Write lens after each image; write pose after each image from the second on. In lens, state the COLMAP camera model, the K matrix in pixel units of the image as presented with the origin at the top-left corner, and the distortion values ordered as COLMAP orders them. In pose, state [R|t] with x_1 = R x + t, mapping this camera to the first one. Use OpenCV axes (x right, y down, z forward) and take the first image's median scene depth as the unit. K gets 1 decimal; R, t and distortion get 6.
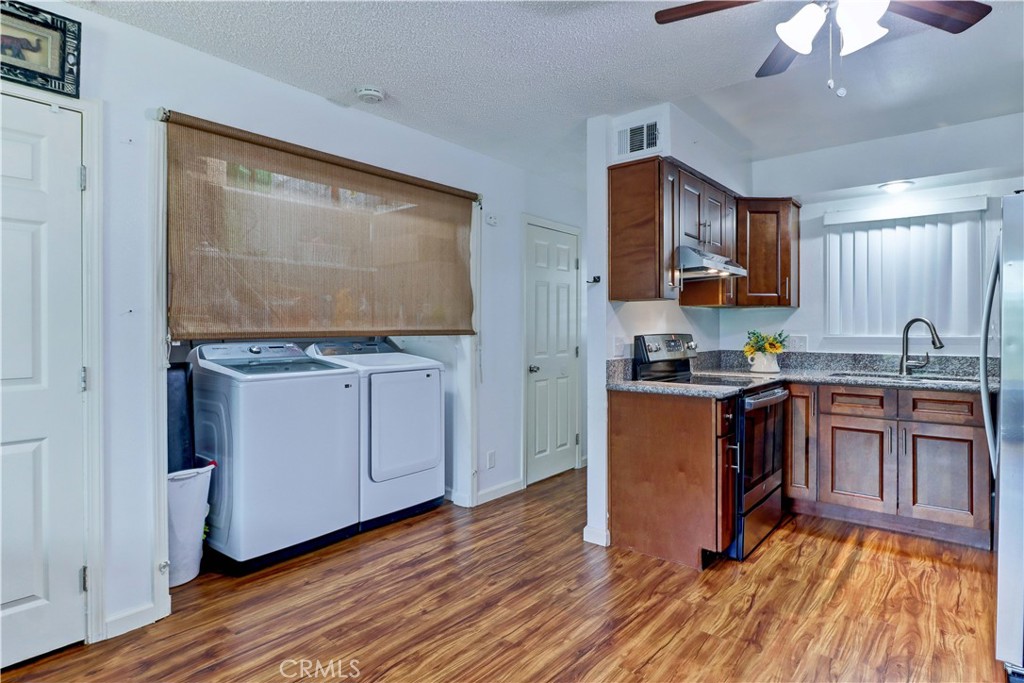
lens RADIAL K [[560.9, 0, 514.6], [0, 560.9, 331.8], [0, 0, 1]] dist [0.003257, 0.000623]
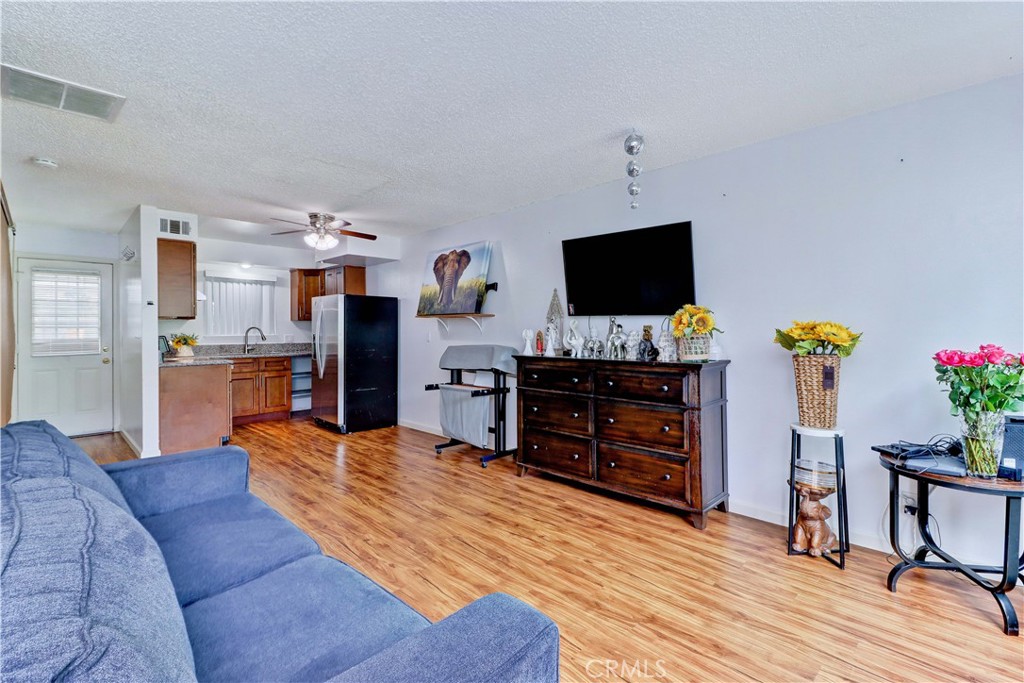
lens RADIAL K [[475.2, 0, 513.0], [0, 475.2, 329.0], [0, 0, 1]] dist [-0.000556, -0.000495]
pose [[0.105883, 0.002228, 0.994376, -1.080230], [0.008959, 0.999955, -0.003194, -0.001050], [-0.994338, 0.009247, 0.105859, -0.219210]]
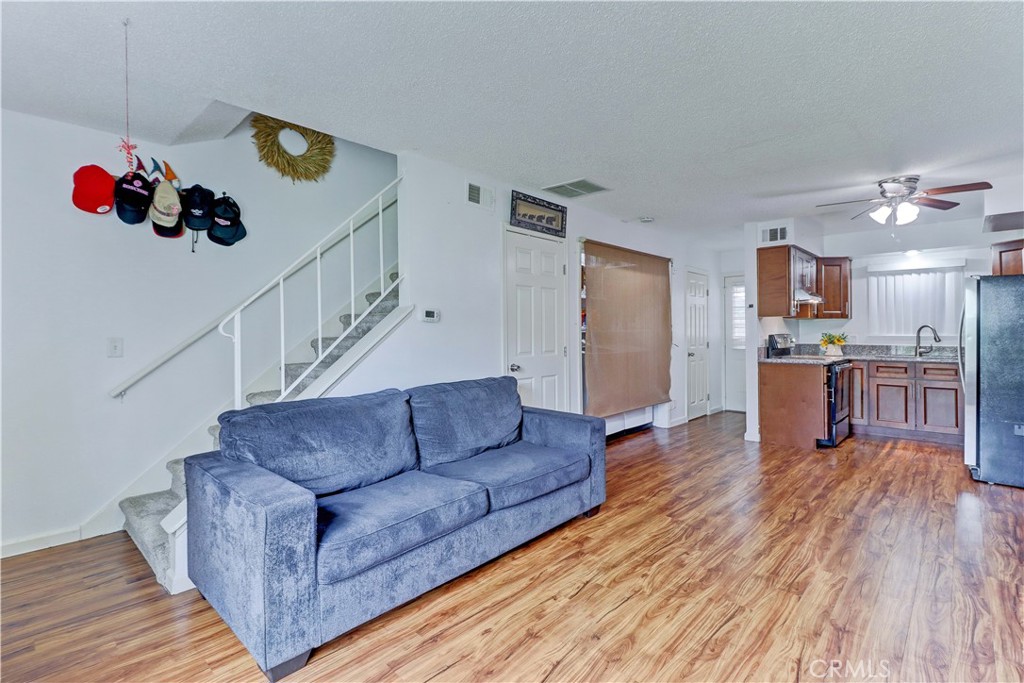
lens RADIAL K [[475.2, 0, 513.0], [0, 475.2, 329.0], [0, 0, 1]] dist [-0.000556, -0.000495]
pose [[0.996665, -0.001051, -0.081593, -0.508366], [0.000110, 0.999933, -0.011538, 0.005492], [0.081600, 0.011491, 0.996599, -0.666804]]
